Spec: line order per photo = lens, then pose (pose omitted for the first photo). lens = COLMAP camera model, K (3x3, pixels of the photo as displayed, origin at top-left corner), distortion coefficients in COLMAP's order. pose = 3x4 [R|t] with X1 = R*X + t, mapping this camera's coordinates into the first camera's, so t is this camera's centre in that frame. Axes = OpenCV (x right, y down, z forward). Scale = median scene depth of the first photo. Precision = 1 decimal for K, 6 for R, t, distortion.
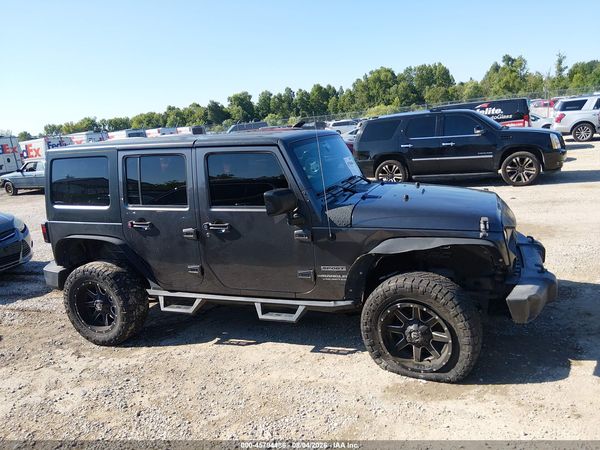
lens RADIAL K [[457.3, 0, 303.3], [0, 457.3, 228.2], [0, 0, 1]] dist [0.064471, -0.107560]
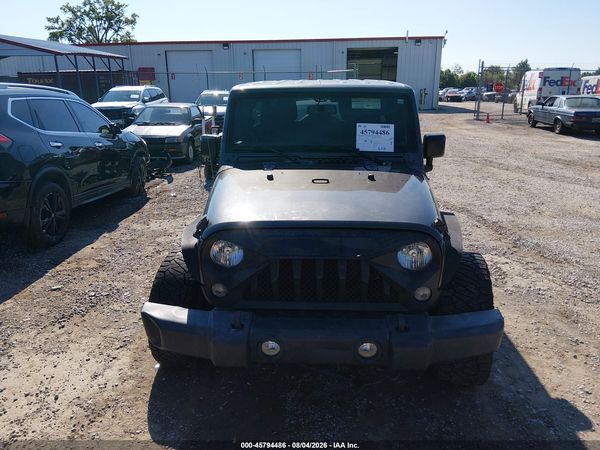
lens RADIAL K [[457.3, 0, 293.8], [0, 457.3, 222.7], [0, 0, 1]] dist [0.064471, -0.107560]
pose [[0.316693, 0.350210, -0.881509, 0.866757], [-0.230508, 0.929900, 0.286622, -0.206643], [0.920093, 0.112424, 0.375219, 0.647130]]
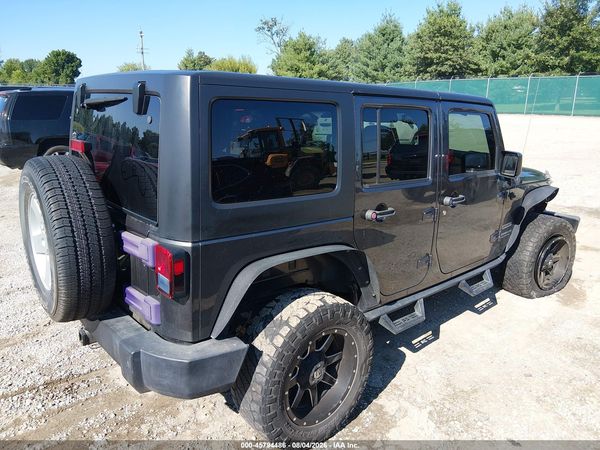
lens RADIAL K [[457.3, 0, 300.7], [0, 457.3, 225.7], [0, 0, 1]] dist [0.064471, -0.107560]
pose [[0.475261, -0.138352, 0.868899, -0.929055], [0.139359, 0.986930, 0.080921, -0.052966], [-0.868738, 0.082630, 0.488330, 0.759330]]
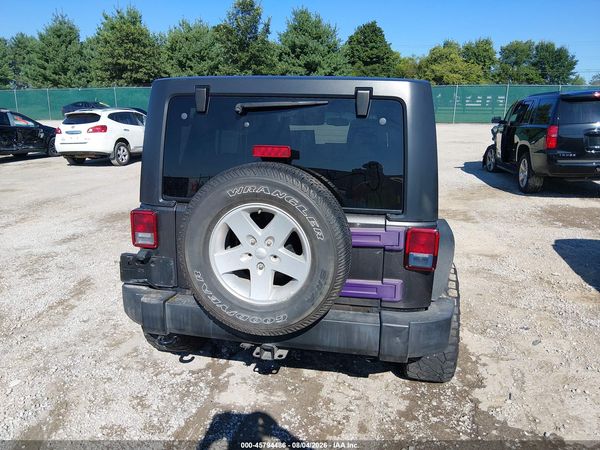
lens RADIAL K [[457.3, 0, 304.1], [0, 457.3, 222.2], [0, 0, 1]] dist [0.064471, -0.107560]
pose [[-0.165665, -0.145824, 0.975341, -1.094880], [0.220913, 0.958386, 0.180812, -0.145151], [-0.961120, 0.245420, -0.126557, 1.268023]]
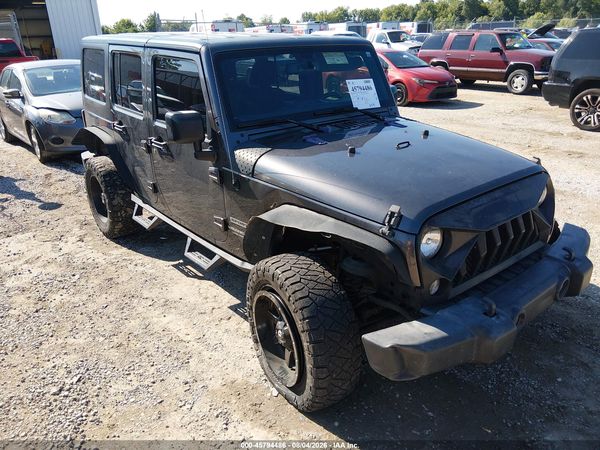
lens RADIAL K [[457.3, 0, 300.9], [0, 457.3, 228.6], [0, 0, 1]] dist [0.064471, -0.107560]
pose [[0.868554, 0.253748, -0.425706, 0.425284], [-0.162108, 0.957191, 0.239804, -0.094736], [0.468332, -0.139273, 0.872507, 0.293313]]
